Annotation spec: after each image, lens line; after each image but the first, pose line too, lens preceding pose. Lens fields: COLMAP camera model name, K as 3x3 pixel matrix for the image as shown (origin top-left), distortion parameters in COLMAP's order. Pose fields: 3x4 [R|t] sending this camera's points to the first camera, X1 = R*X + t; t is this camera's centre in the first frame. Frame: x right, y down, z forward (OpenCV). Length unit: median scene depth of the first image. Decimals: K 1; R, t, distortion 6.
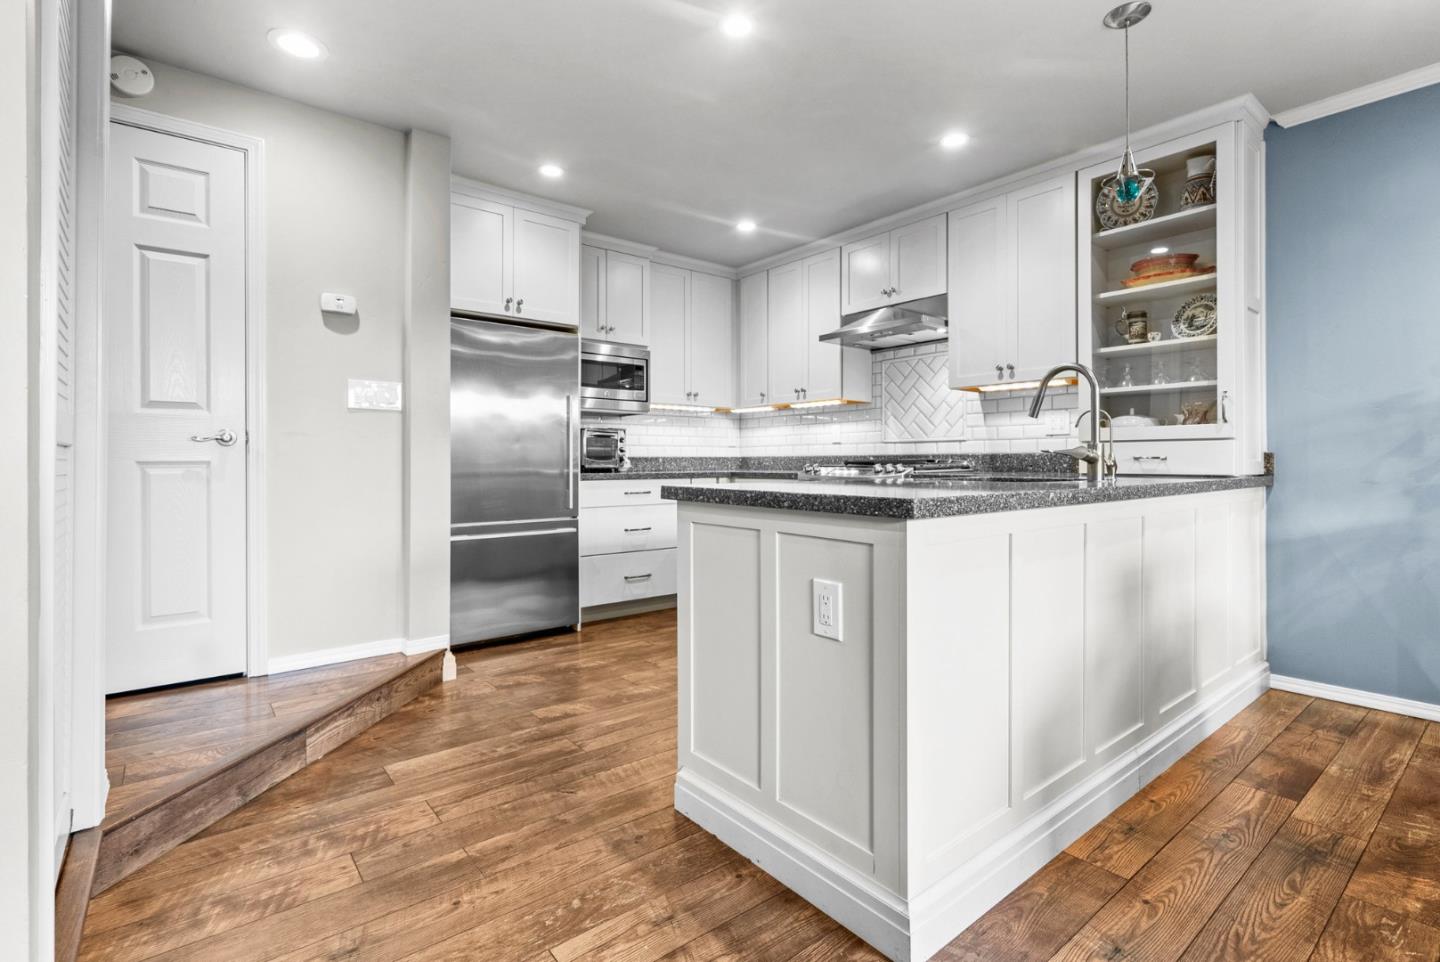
lens RADIAL K [[671.2, 0, 710.3], [0, 671.2, 458.4], [0, 0, 1]] dist [0.000942, 0.001022]
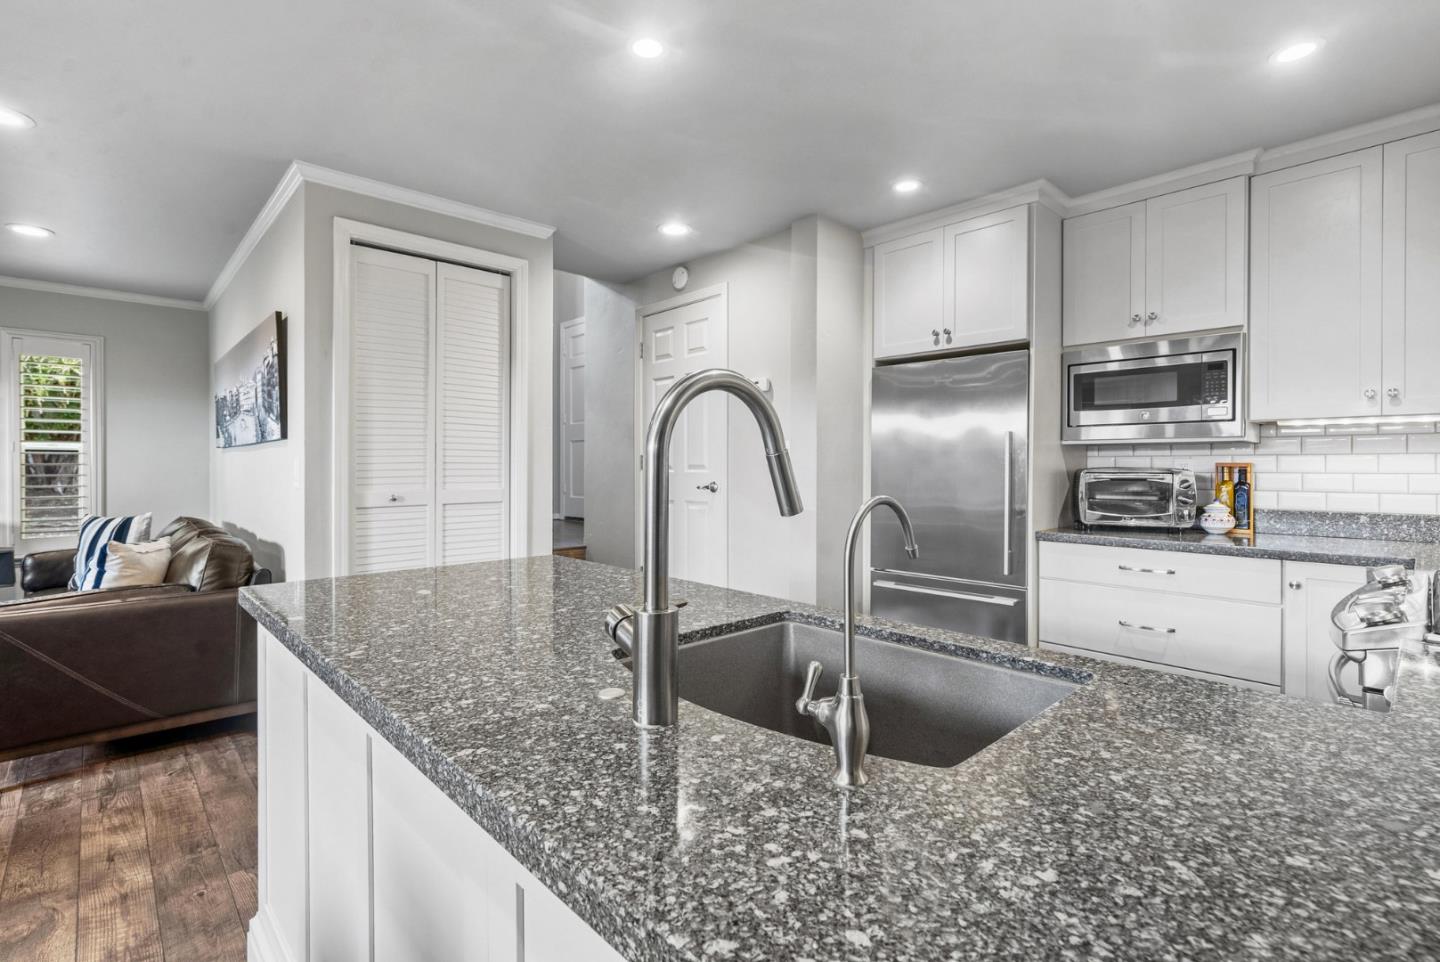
lens RADIAL K [[671.2, 0, 710.3], [0, 671.2, 458.4], [0, 0, 1]] dist [0.000942, 0.001022]
pose [[0.080681, -0.005603, -0.996724, 0.531419], [0.003829, 0.999979, -0.005311, -0.056925], [0.996733, -0.003388, 0.080701, 0.567275]]
